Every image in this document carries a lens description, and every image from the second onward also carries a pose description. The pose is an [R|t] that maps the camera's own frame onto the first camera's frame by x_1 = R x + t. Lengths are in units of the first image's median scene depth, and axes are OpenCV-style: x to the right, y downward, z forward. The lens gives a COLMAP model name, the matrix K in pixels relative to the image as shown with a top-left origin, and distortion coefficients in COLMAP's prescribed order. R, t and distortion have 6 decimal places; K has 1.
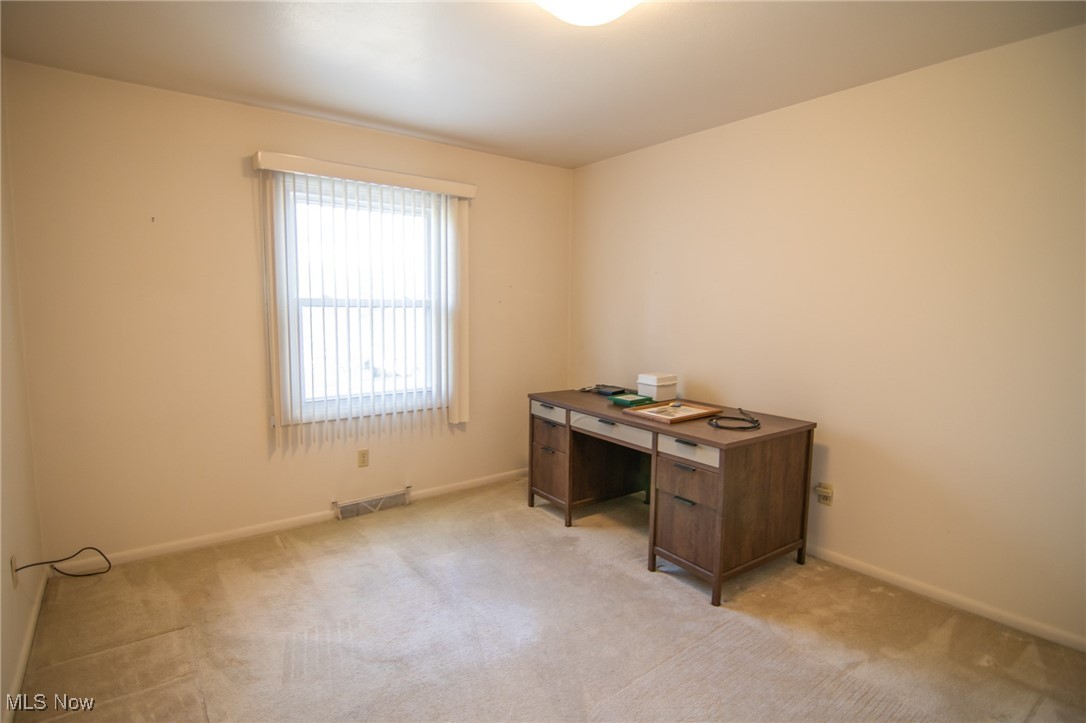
lens RADIAL K [[555.1, 0, 550.0], [0, 555.1, 368.4], [0, 0, 1]] dist [0.002924, -0.000430]
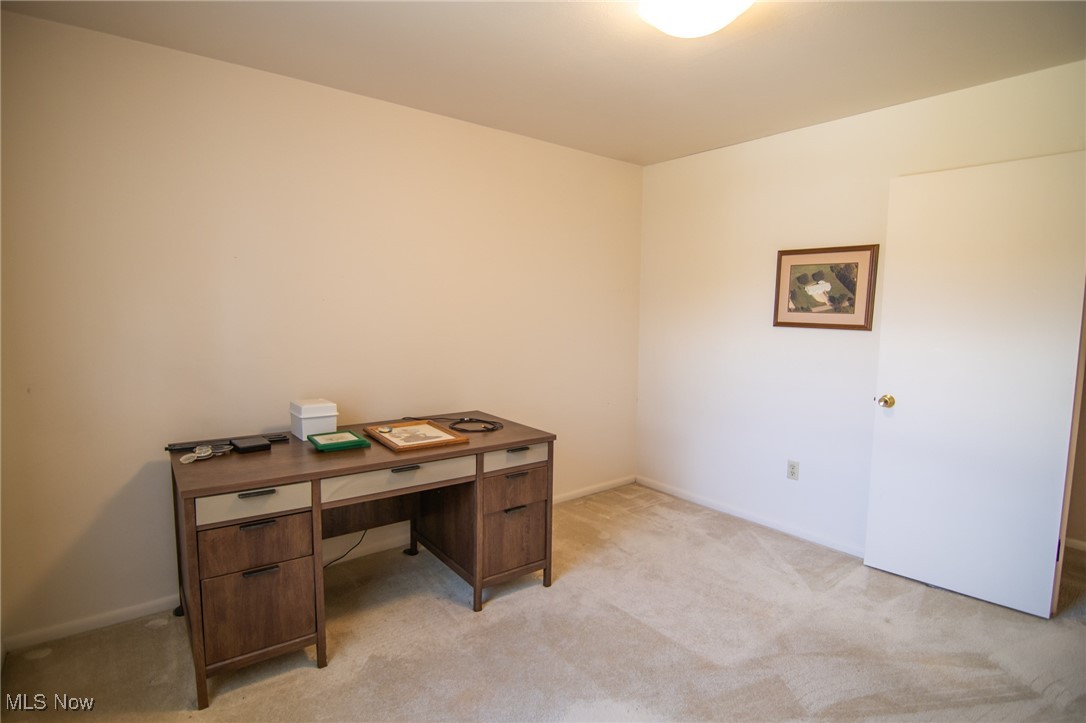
lens RADIAL K [[555.1, 0, 542.5], [0, 555.1, 359.8], [0, 0, 1]] dist [0.002924, -0.000430]
pose [[-0.001562, -0.118192, 0.992989, -0.617354], [0.090470, 0.988902, 0.117848, -0.116958], [-0.995898, 0.090019, 0.009148, 0.819017]]
